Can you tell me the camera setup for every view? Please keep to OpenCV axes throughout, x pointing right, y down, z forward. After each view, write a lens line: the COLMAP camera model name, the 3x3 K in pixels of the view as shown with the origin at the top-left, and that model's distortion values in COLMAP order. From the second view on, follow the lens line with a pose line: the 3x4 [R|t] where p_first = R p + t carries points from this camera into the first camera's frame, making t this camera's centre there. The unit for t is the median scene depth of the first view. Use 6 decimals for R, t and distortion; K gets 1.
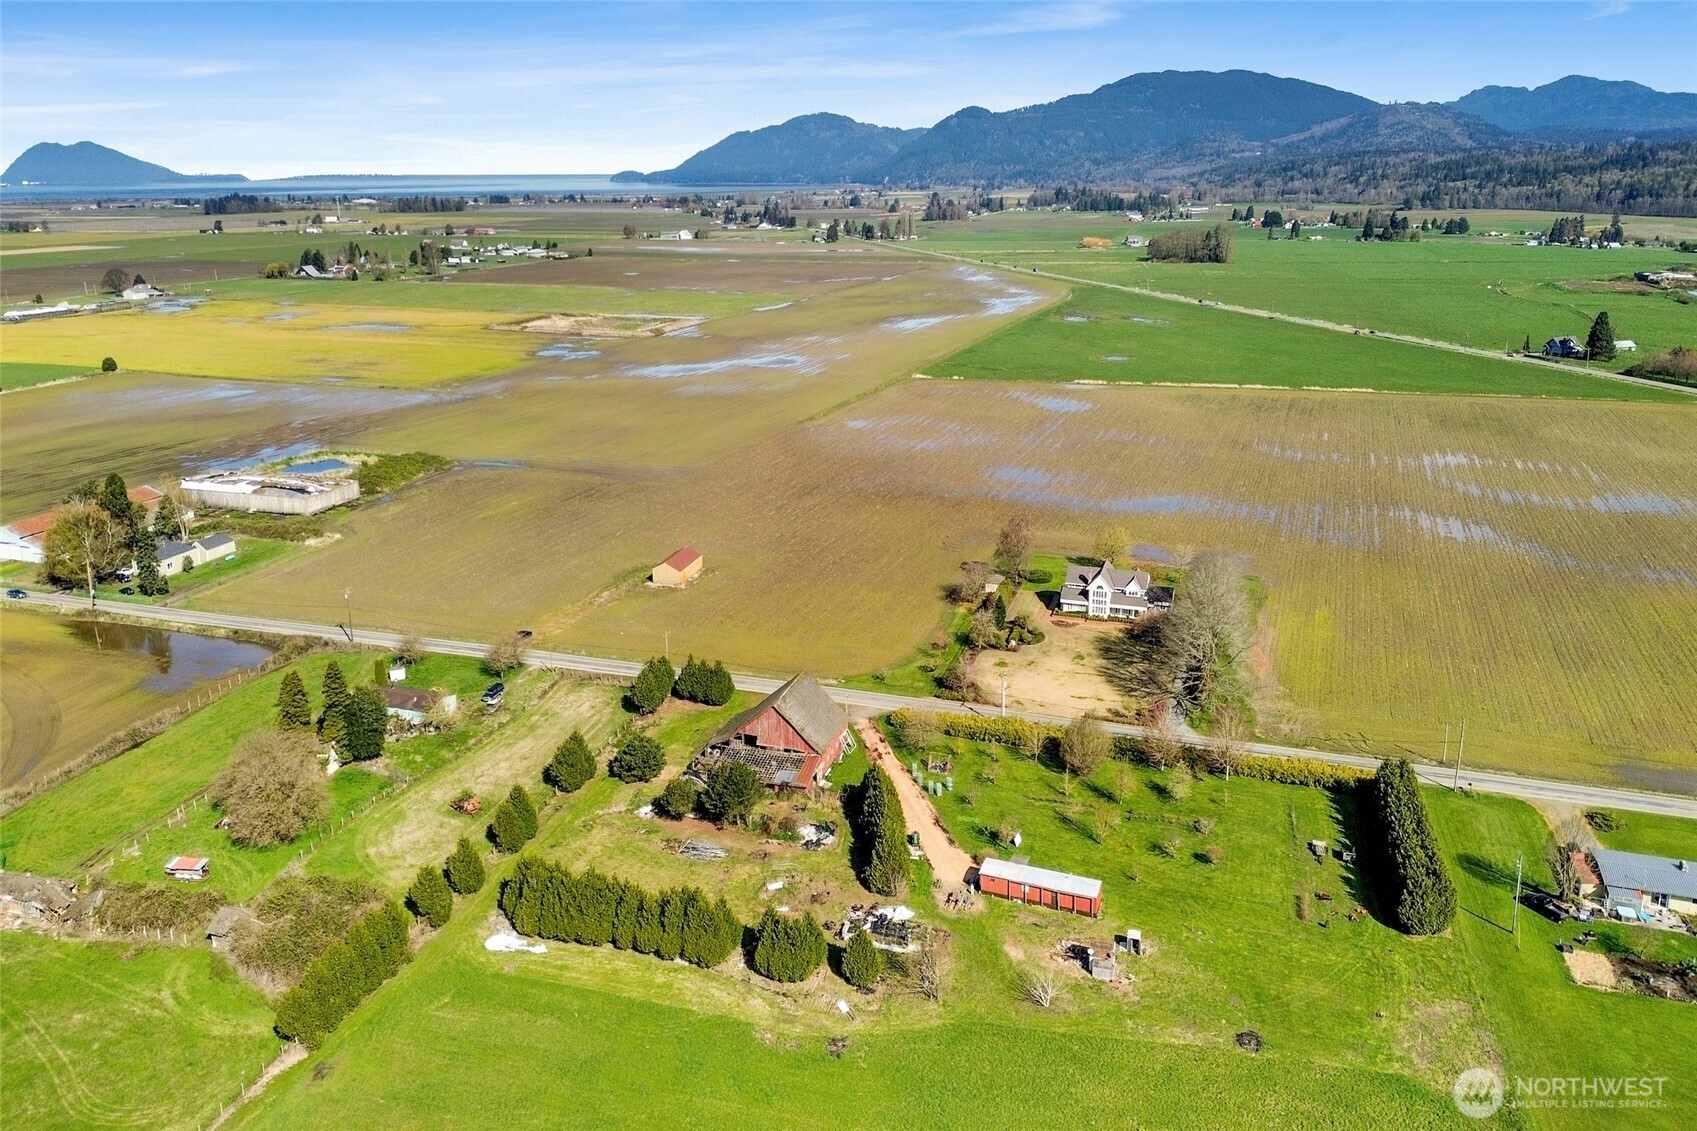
lens RADIAL K [[1184.1, 0, 845.7], [0, 1184.1, 557.2], [0, 0, 1]] dist [0.089687, -0.087105]
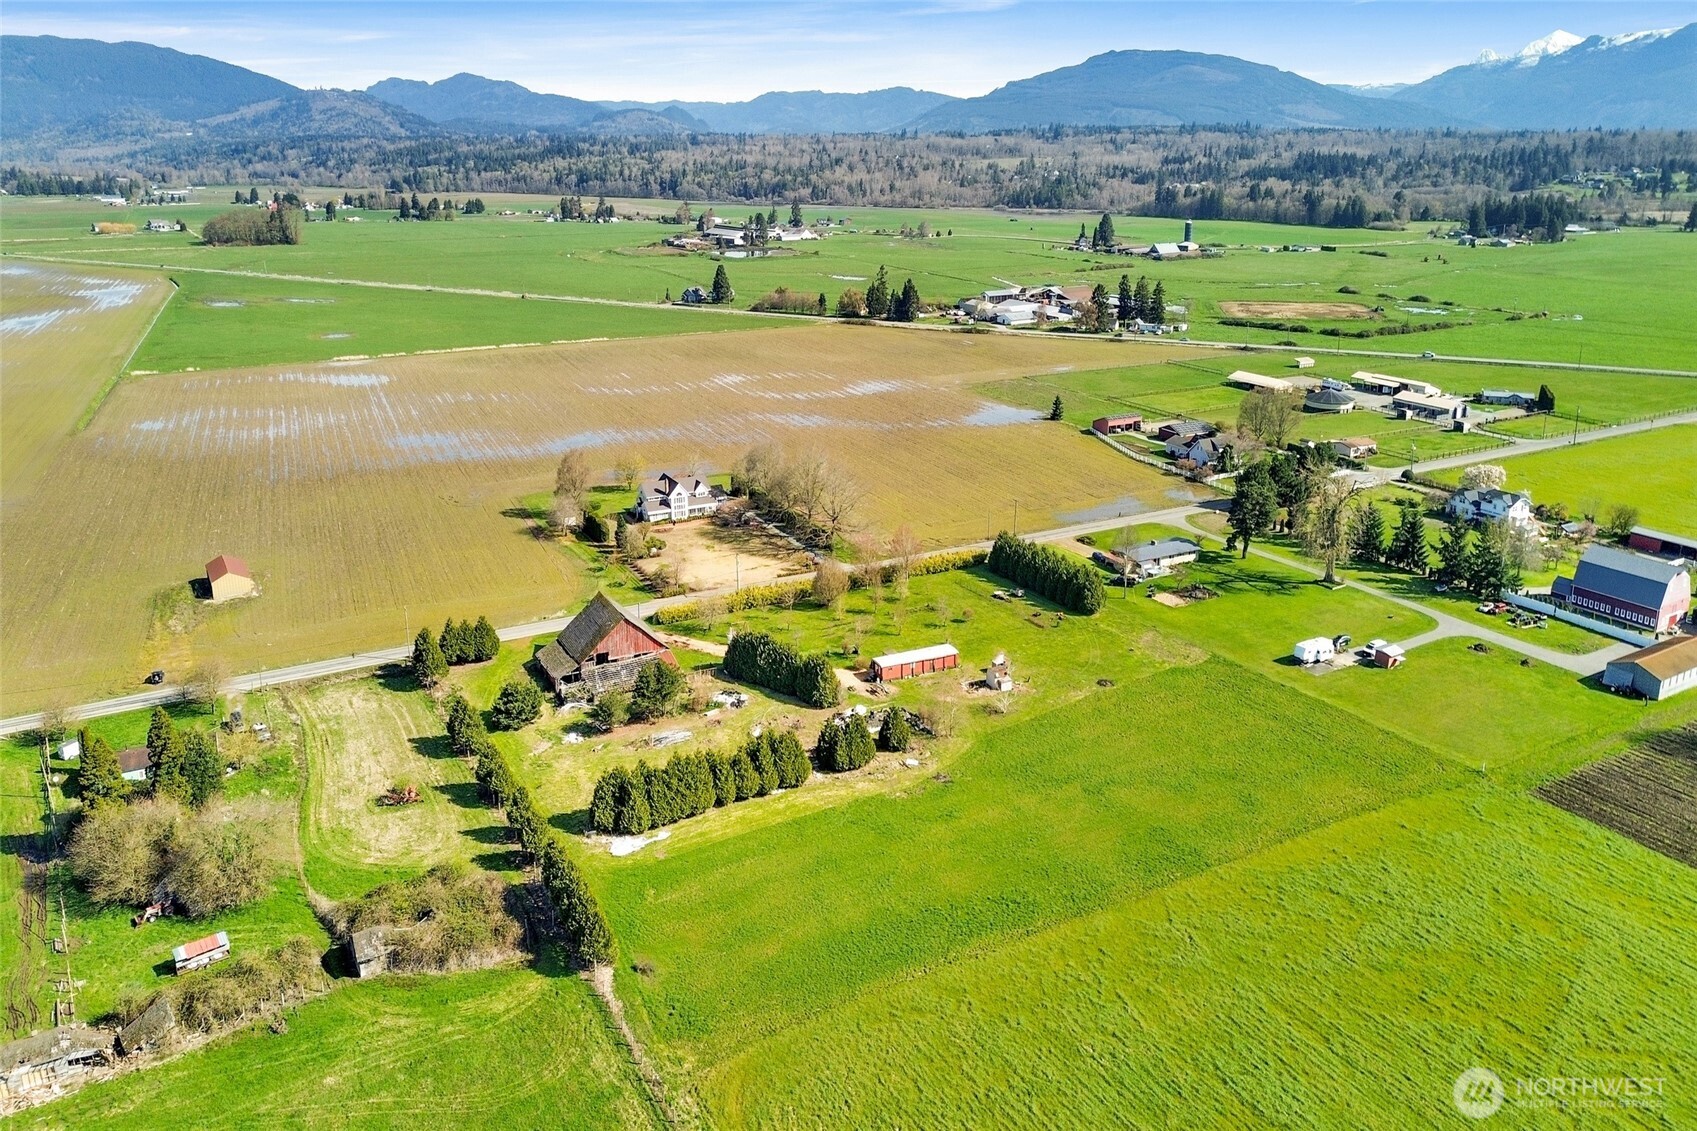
lens RADIAL K [[1179.0, 0, 847.0], [0, 1179.0, 565.4], [0, 0, 1]] dist [0.083200, -0.079226]
pose [[0.689883, -0.231030, 0.686066, -0.382851], [0.218609, 0.969950, 0.106801, 0.004310], [-0.690124, 0.076300, 0.719658, 0.040728]]
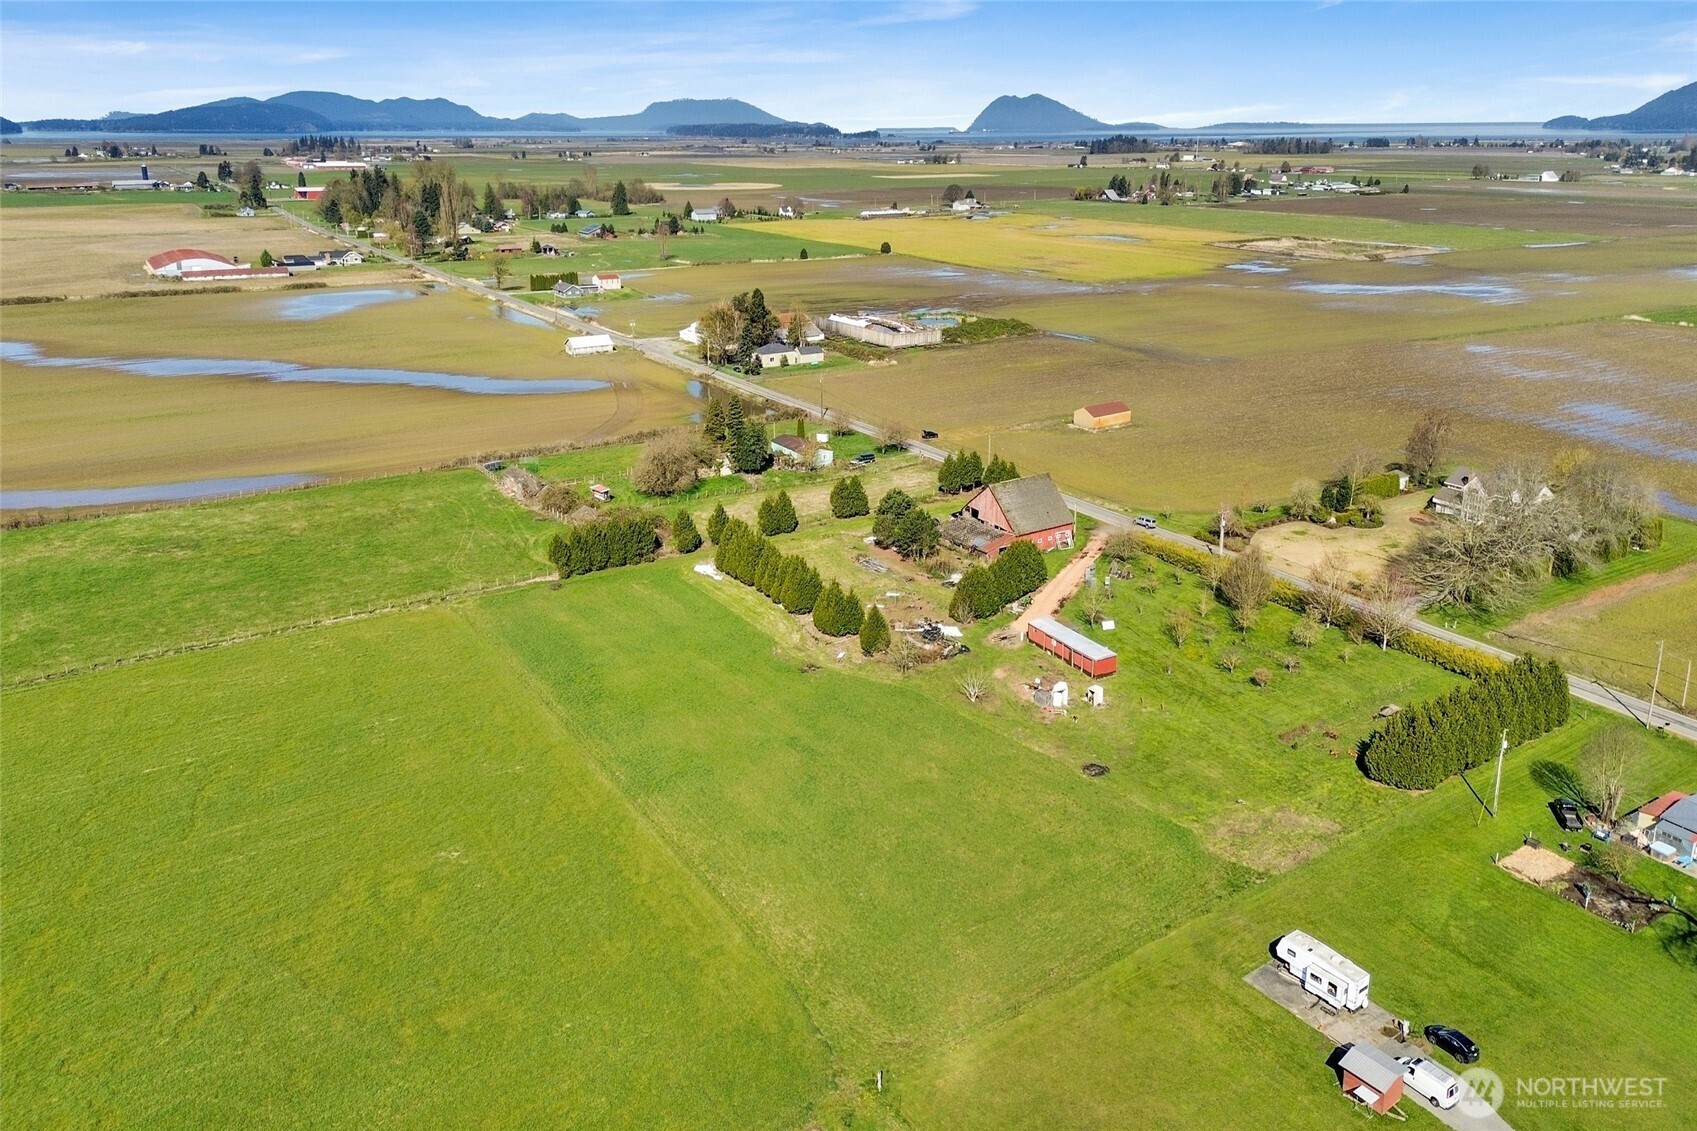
lens RADIAL K [[1185.2, 0, 845.8], [0, 1185.2, 559.7], [0, 0, 1]] dist [0.086130, -0.081438]
pose [[0.772647, 0.227925, -0.592509, 0.311892], [-0.204319, 0.972947, 0.107833, 0.058909], [0.601057, 0.037744, 0.798314, -0.006527]]
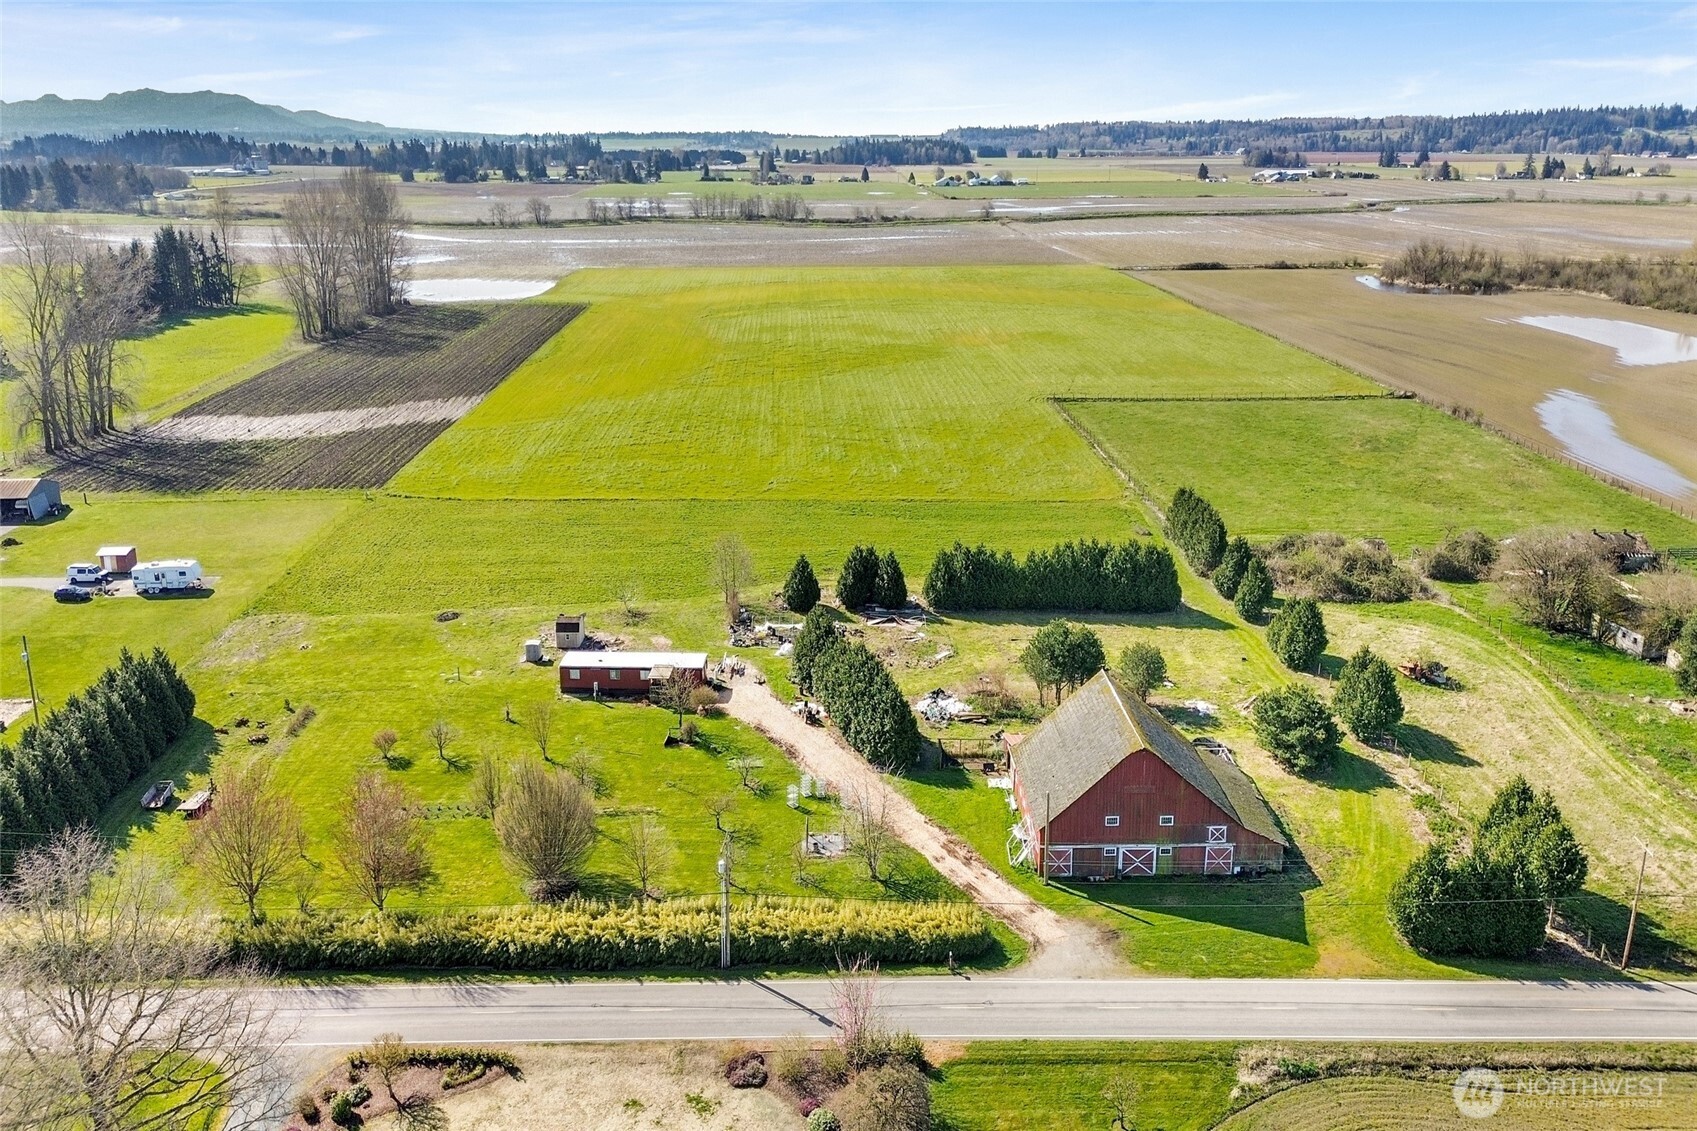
lens RADIAL K [[1190.7, 0, 845.9], [0, 1190.7, 560.1], [0, 0, 1]] dist [0.087193, -0.084138]
pose [[-0.946805, 0.118972, -0.299007, 0.128153], [-0.088601, 0.796870, 0.597619, -0.143068], [0.309370, 0.592321, -0.743940, 0.788675]]
